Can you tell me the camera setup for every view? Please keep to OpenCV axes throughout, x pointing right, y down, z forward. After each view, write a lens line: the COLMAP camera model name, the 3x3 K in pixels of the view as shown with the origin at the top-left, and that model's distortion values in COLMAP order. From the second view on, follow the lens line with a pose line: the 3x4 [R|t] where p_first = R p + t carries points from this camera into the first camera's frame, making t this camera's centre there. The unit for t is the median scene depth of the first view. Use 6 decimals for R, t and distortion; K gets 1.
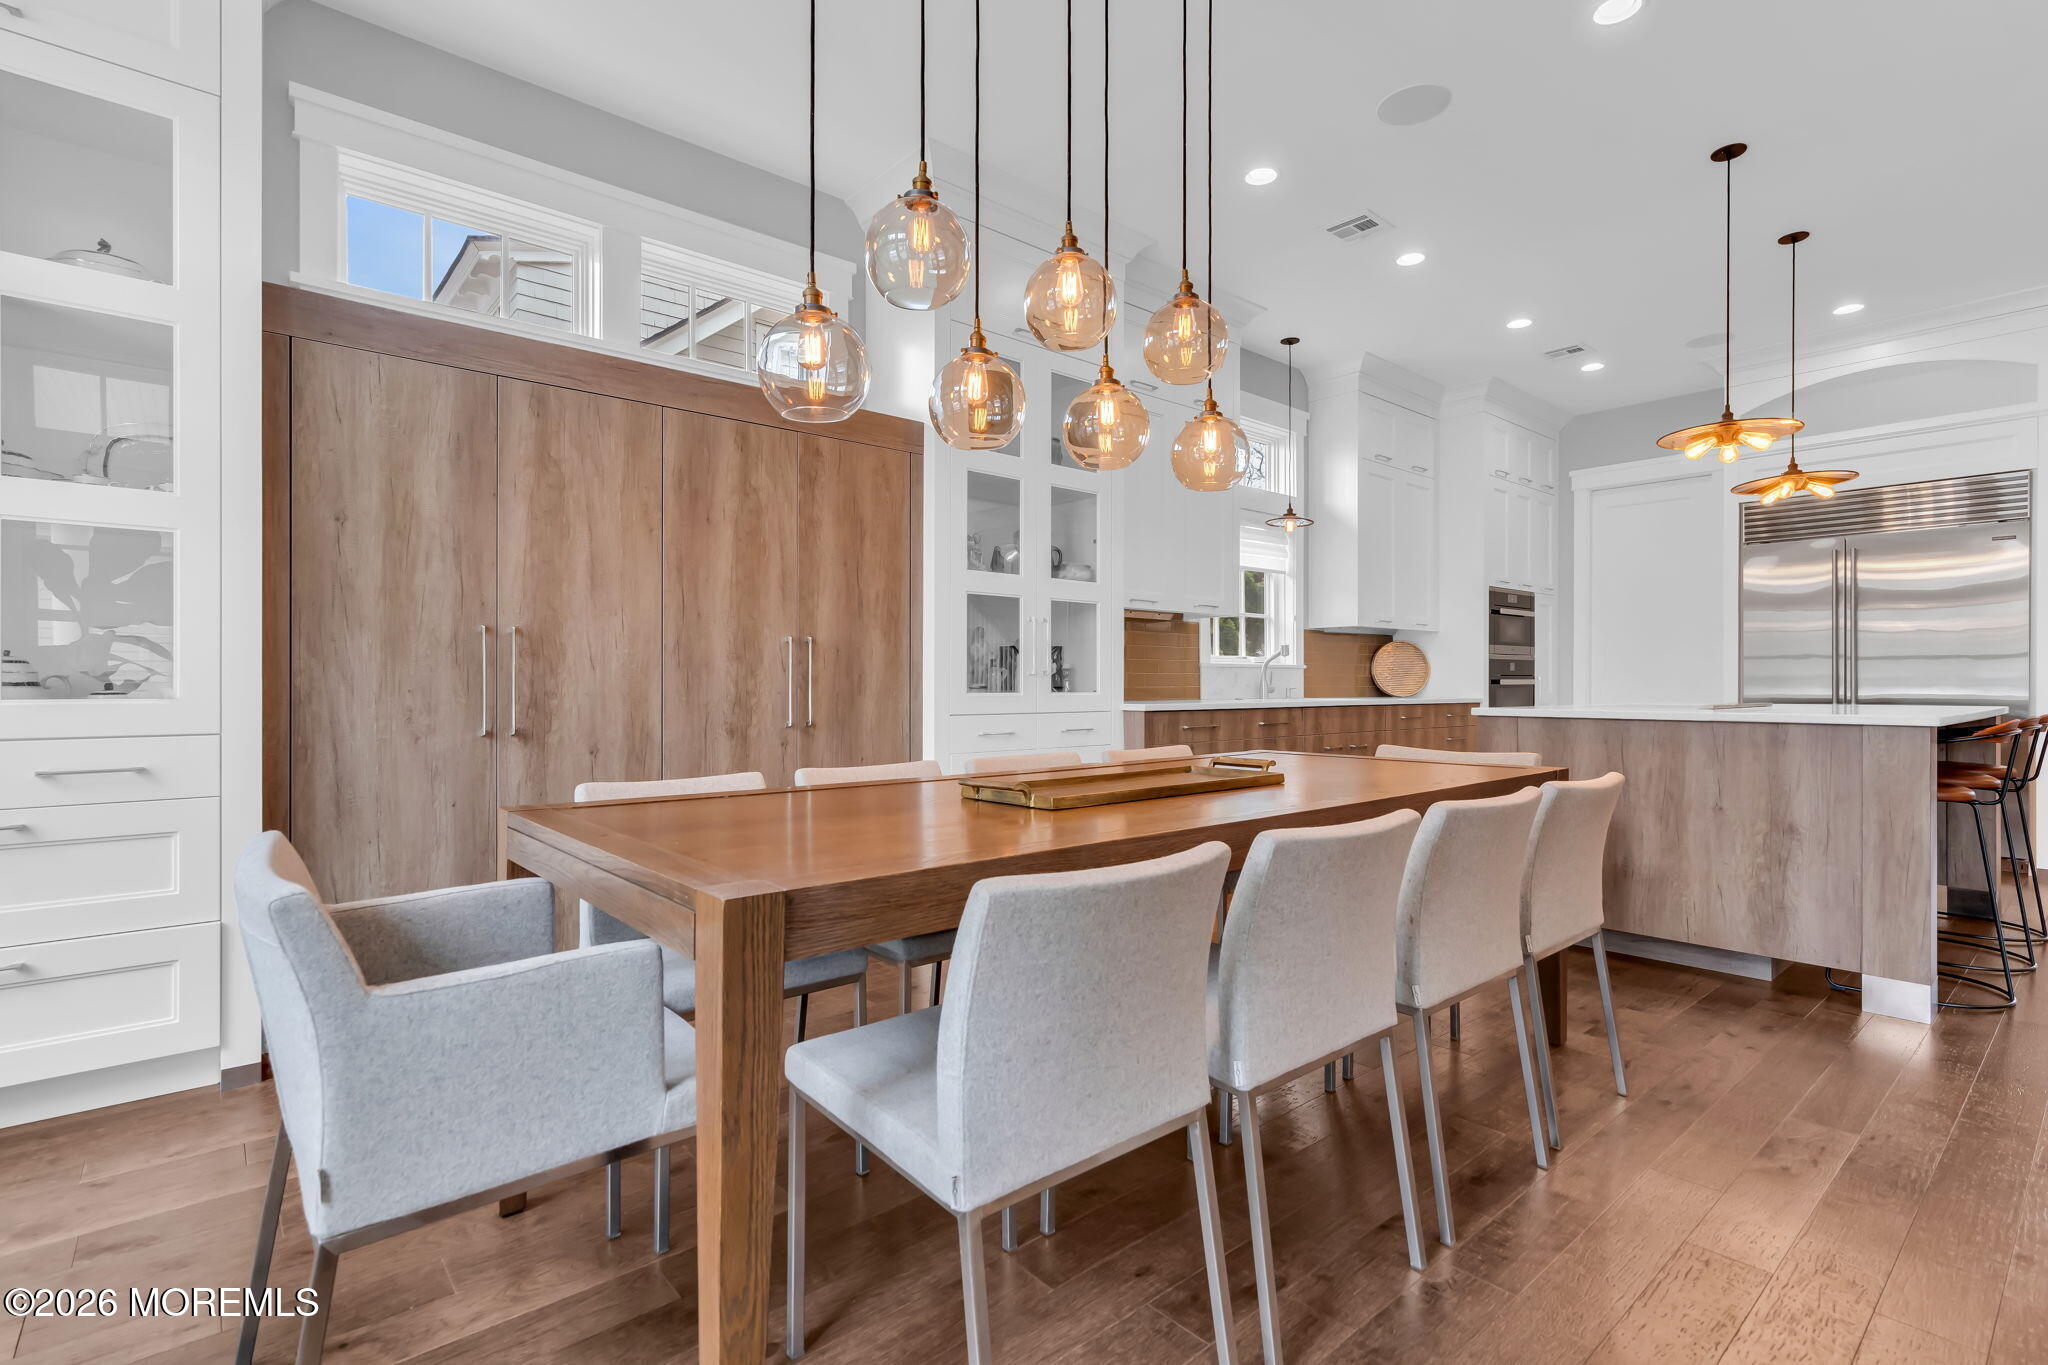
lens RADIAL K [[969.1, 0, 1024.0], [0, 969.1, 682.5], [0, 0, 1]] dist [-0.000278, -0.000052]
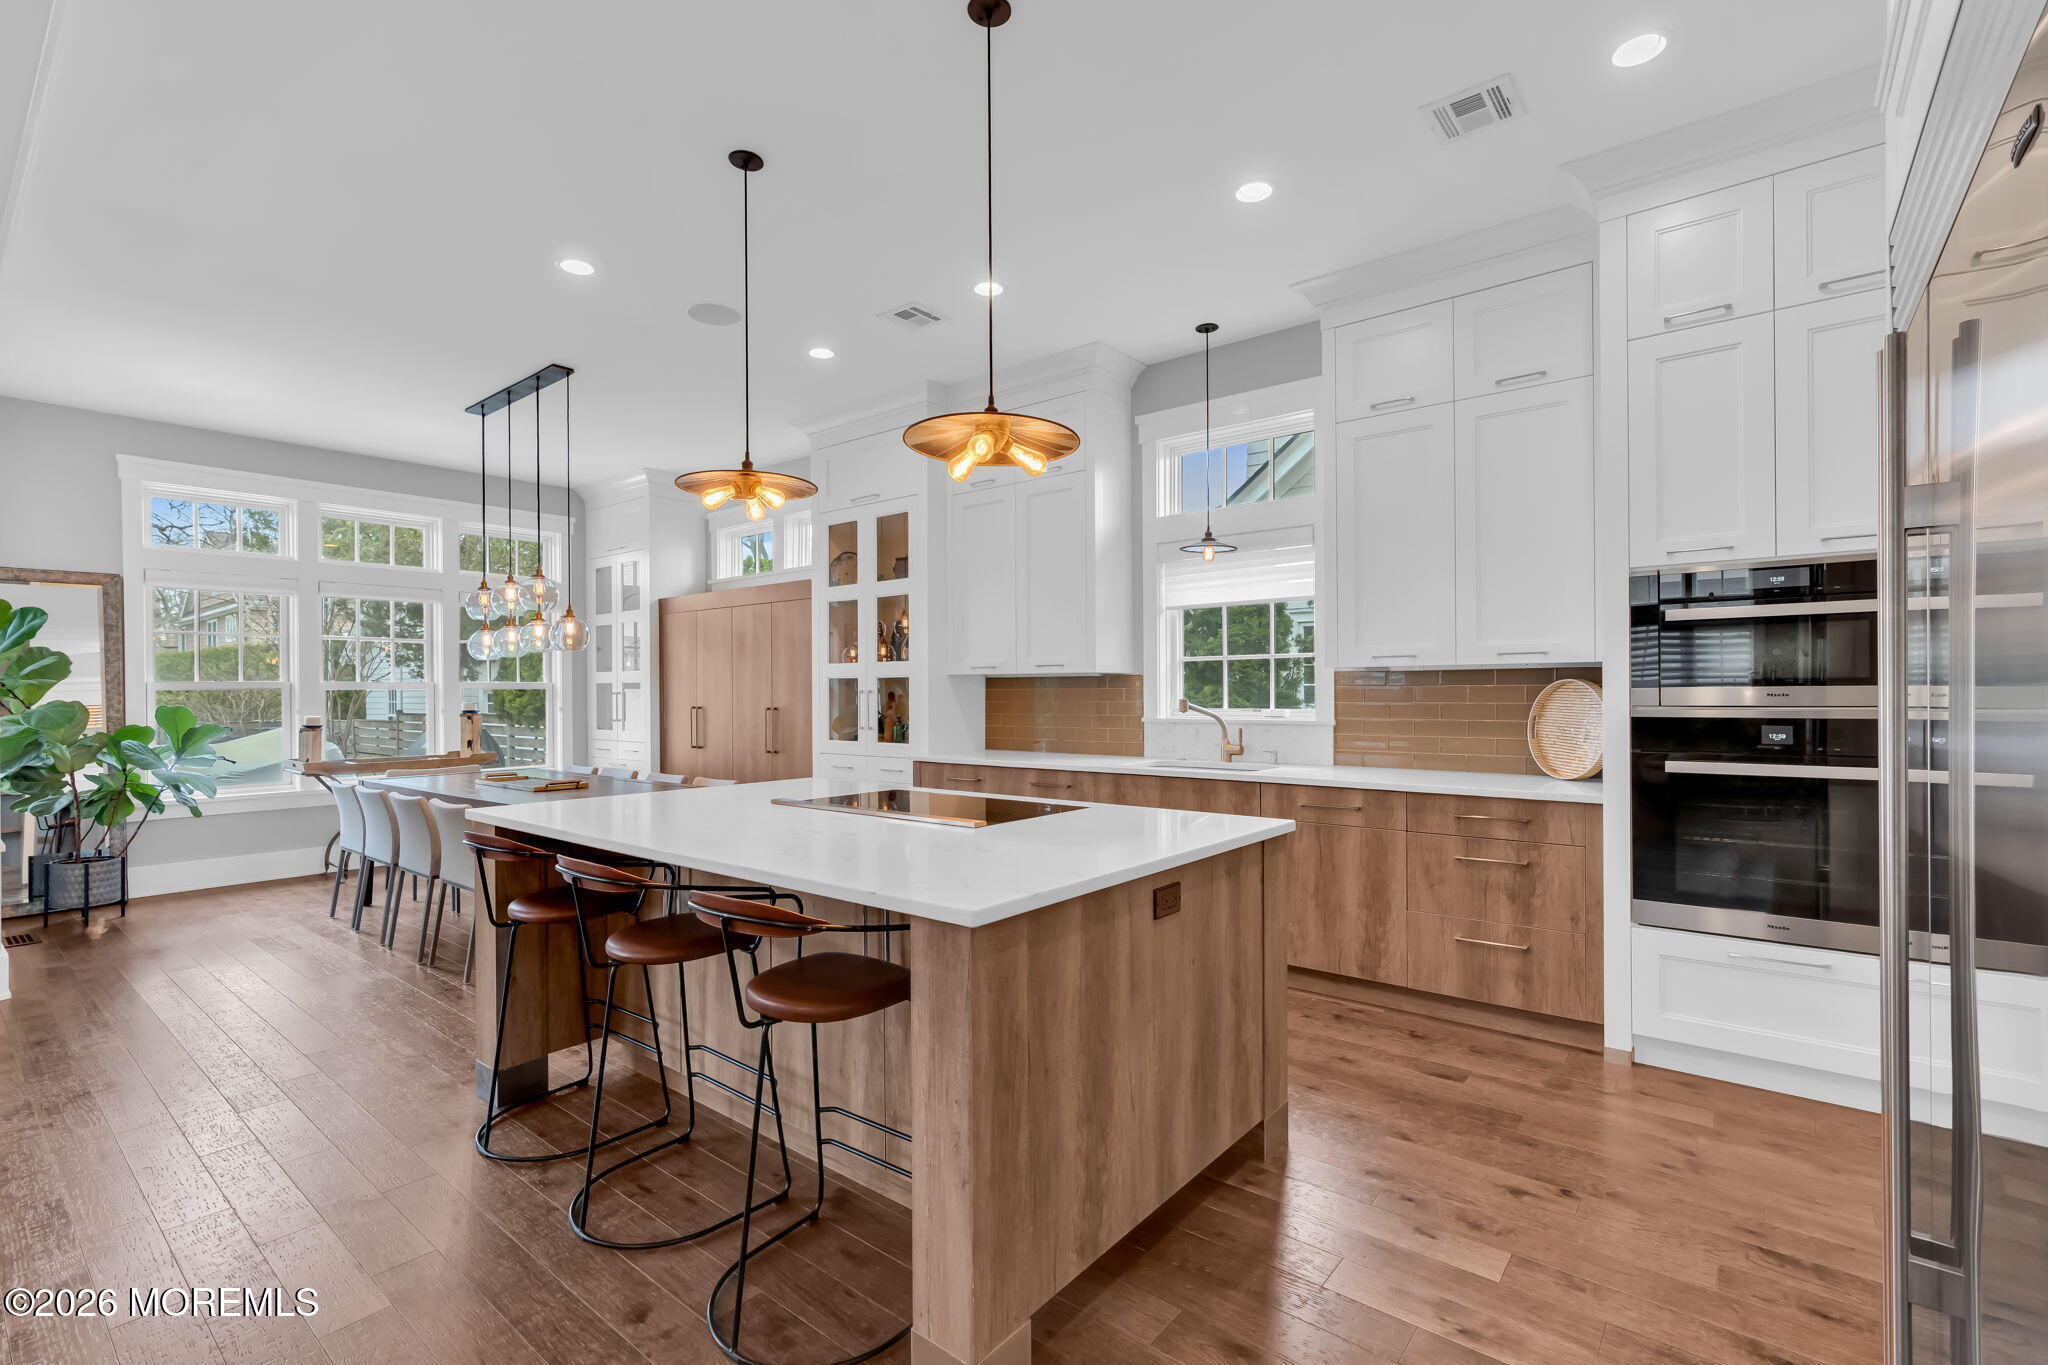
lens RADIAL K [[914.1, 0, 1024.0], [0, 914.1, 682.5], [0, 0, 1]] dist [-0.000511, -0.000009]
pose [[0.177709, -0.008310, -0.984048, 1.350053], [0.013256, 0.999894, -0.006050, -0.066702], [0.983994, -0.011969, 0.177800, 0.948860]]
